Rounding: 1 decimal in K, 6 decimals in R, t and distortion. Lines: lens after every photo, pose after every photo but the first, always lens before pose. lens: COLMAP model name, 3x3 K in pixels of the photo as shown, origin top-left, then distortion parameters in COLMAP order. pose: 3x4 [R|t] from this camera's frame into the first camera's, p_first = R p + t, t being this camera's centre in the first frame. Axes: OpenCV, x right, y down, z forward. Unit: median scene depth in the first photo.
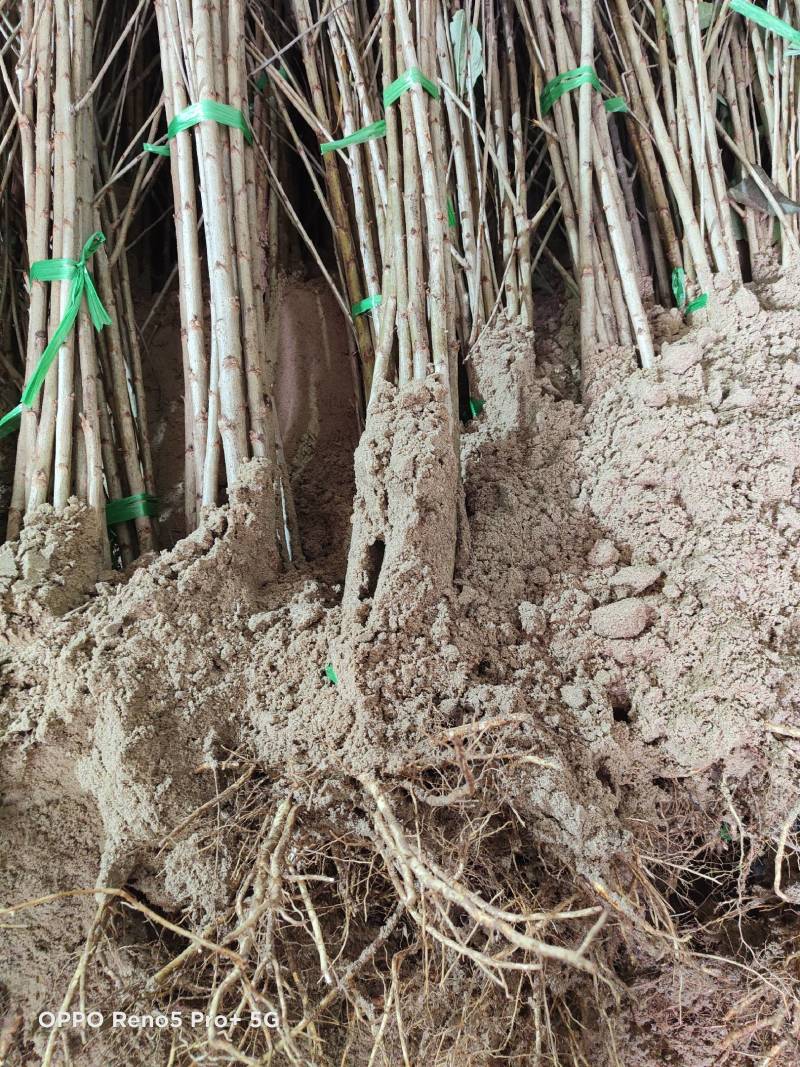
lens RADIAL K [[828.1, 0, 400.0], [0, 828.1, 533.5], [0, 0, 1]] dist [-0.040416, 0.062110]
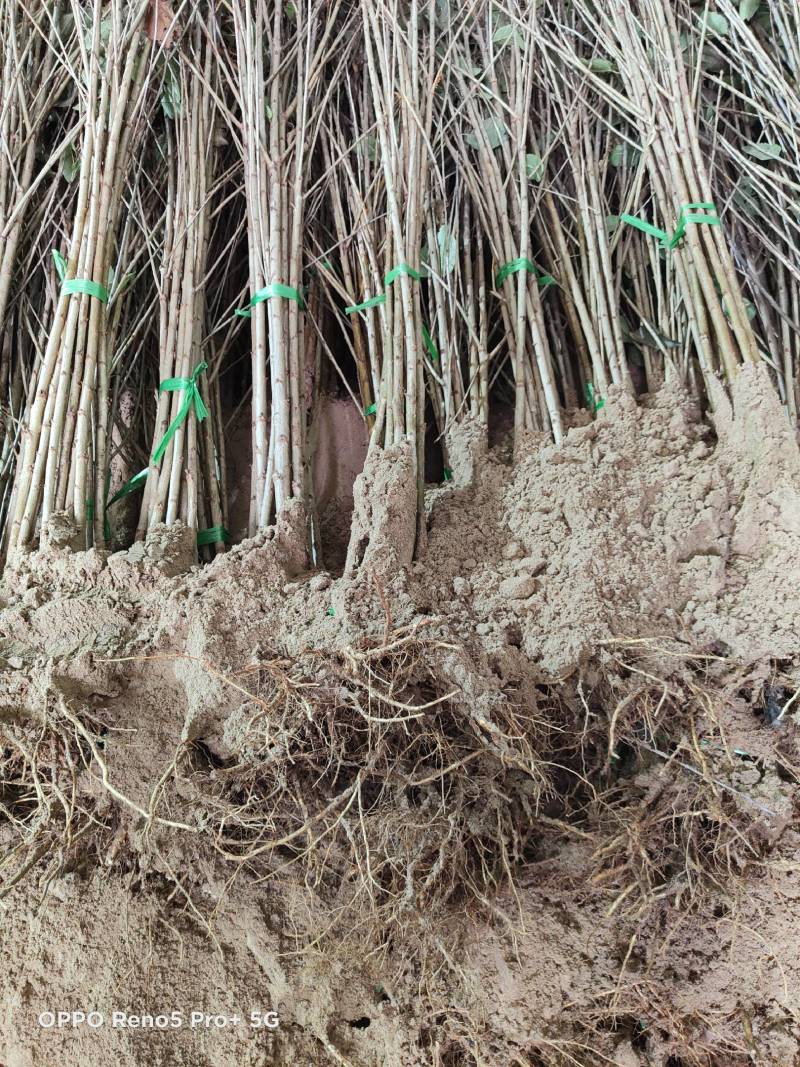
lens RADIAL K [[937.2, 0, 400.0], [0, 937.2, 533.5], [0, 0, 1]] dist [0.001402, -0.000523]
pose [[0.995781, 0.004861, -0.091632, 0.178441], [-0.023923, 0.977814, -0.208103, 0.327437], [0.088588, 0.209417, 0.973805, -0.663670]]
